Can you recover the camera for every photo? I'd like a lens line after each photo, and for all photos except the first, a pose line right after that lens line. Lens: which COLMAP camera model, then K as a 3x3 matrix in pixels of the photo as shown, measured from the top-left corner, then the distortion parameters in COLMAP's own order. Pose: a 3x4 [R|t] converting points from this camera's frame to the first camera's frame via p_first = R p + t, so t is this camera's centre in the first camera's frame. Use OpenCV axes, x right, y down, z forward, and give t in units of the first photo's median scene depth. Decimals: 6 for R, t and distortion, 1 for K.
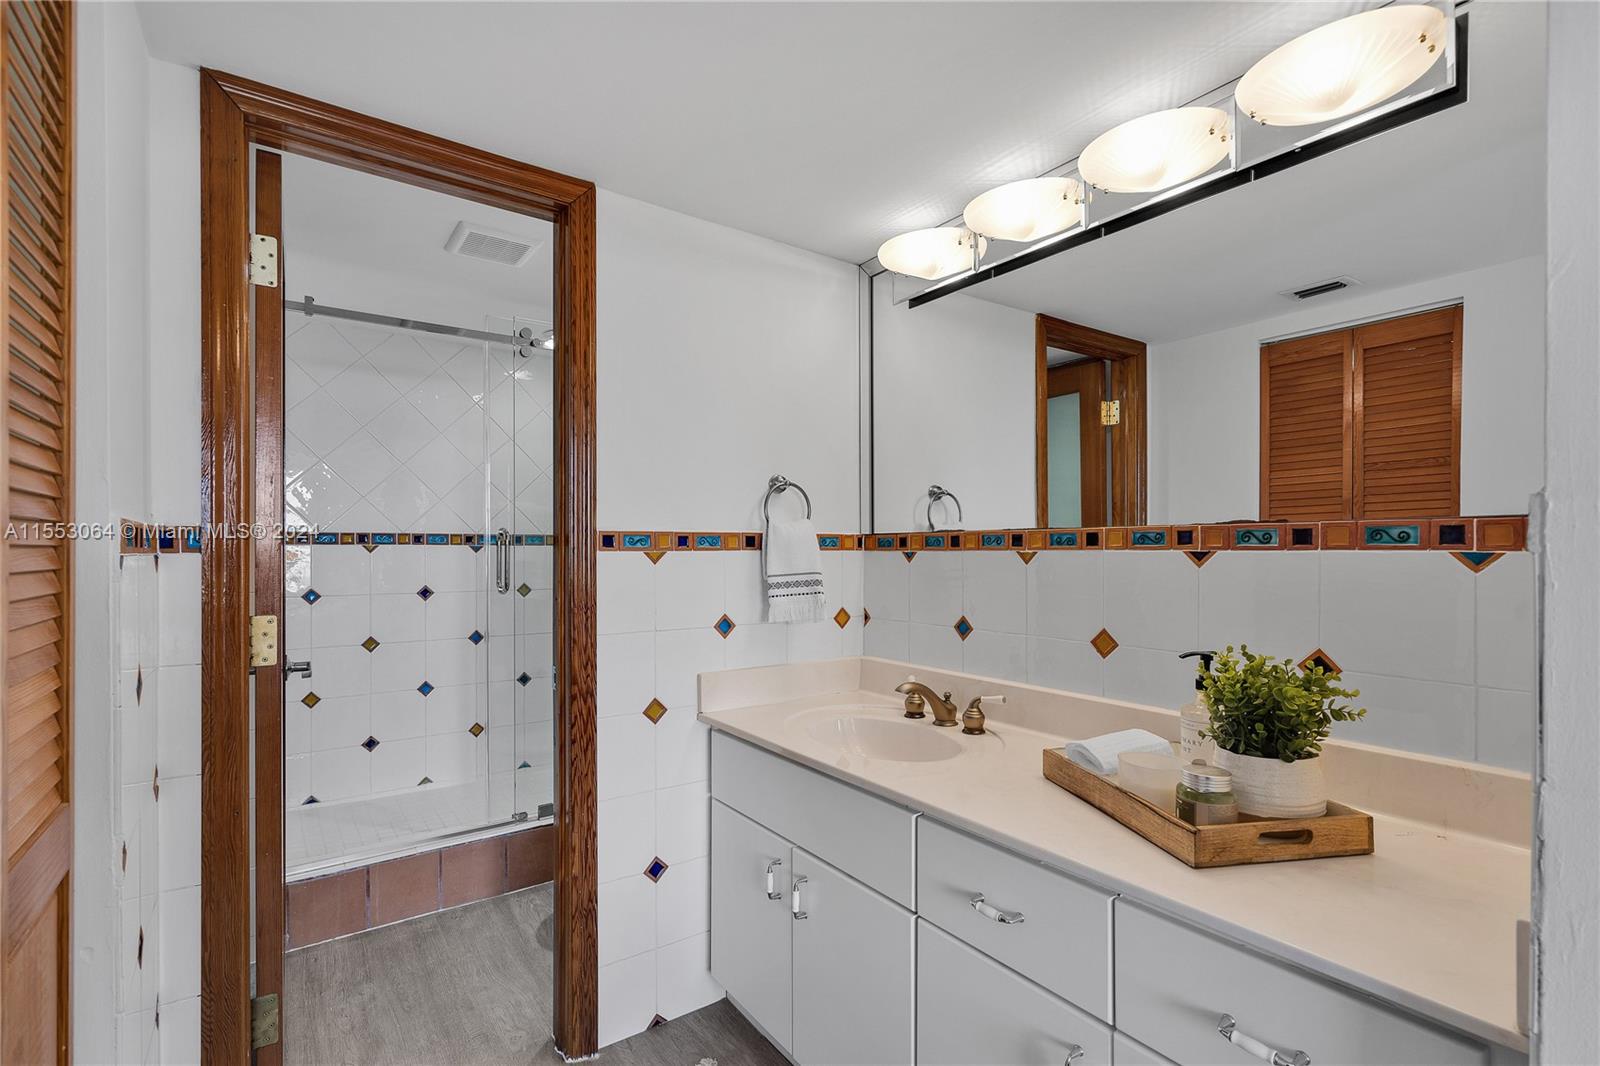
lens RADIAL K [[726.6, 0, 794.8], [0, 726.6, 551.4], [0, 0, 1]] dist [-0.003706, 0.001132]
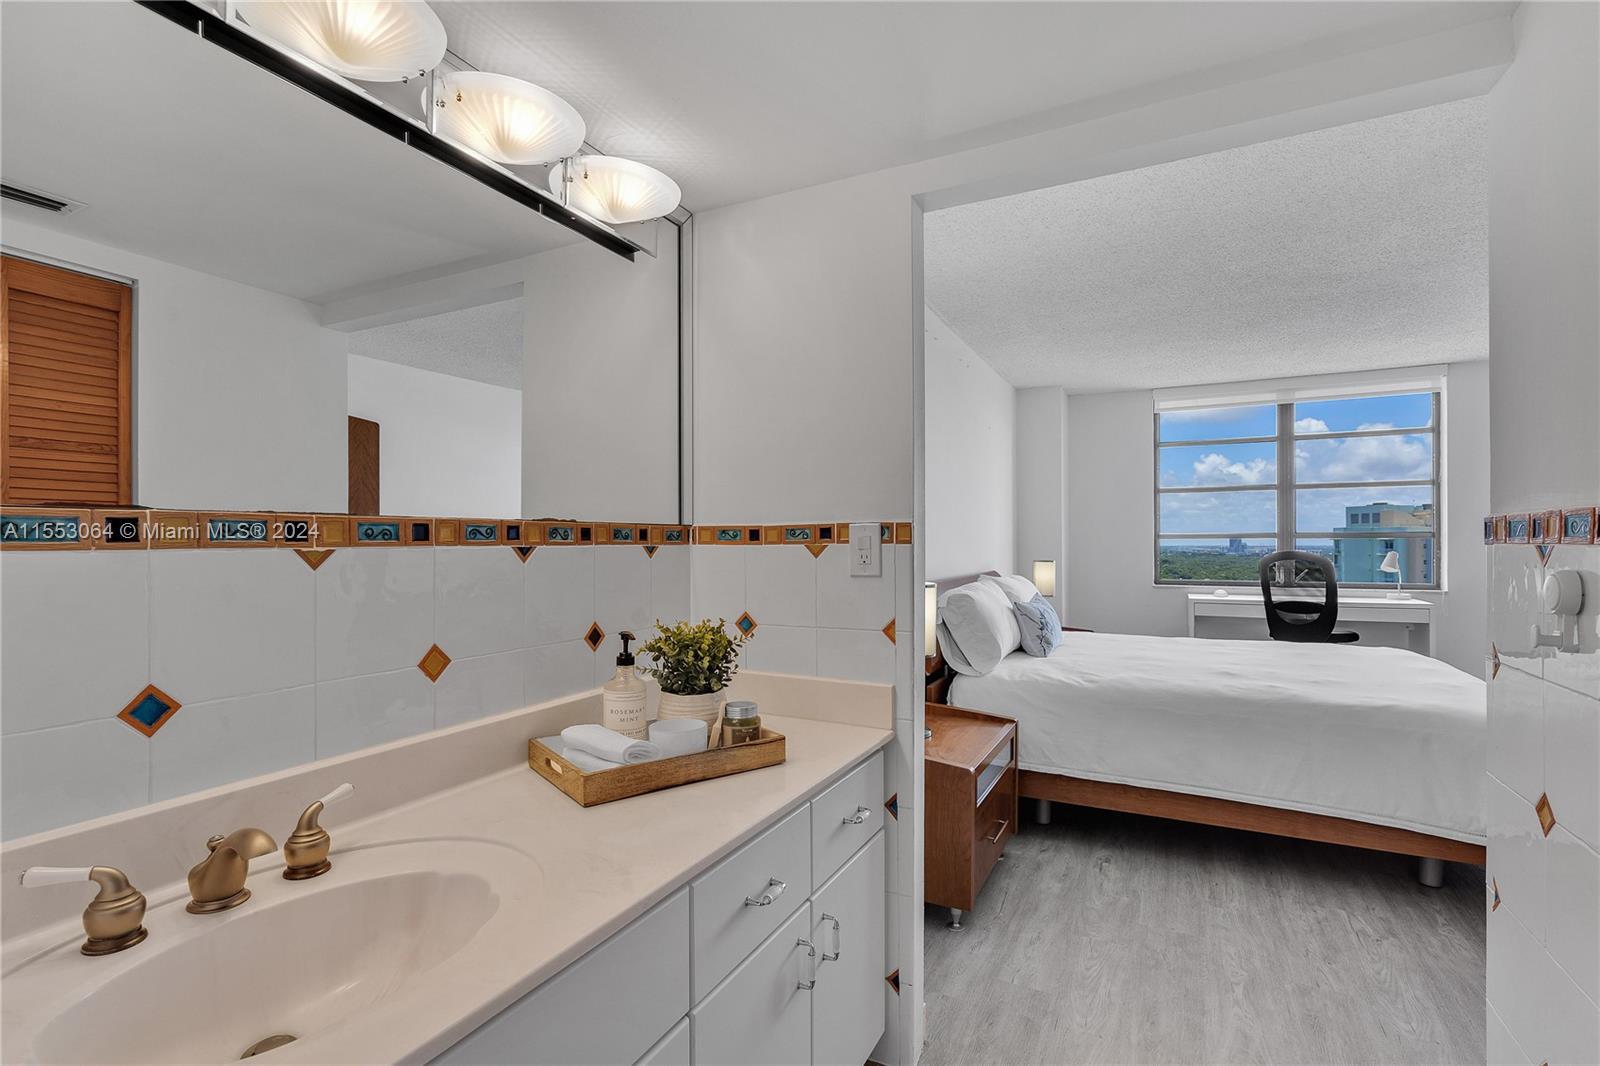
lens RADIAL K [[737.7, 0, 799.9], [0, 737.7, 548.0], [0, 0, 1]] dist [-0.000444, 0.000899]
pose [[-0.453978, 0.000074, 0.891013, -0.511796], [0.008066, 0.999959, 0.004026, 0.000531], [-0.890976, 0.009014, -0.453960, 1.077875]]
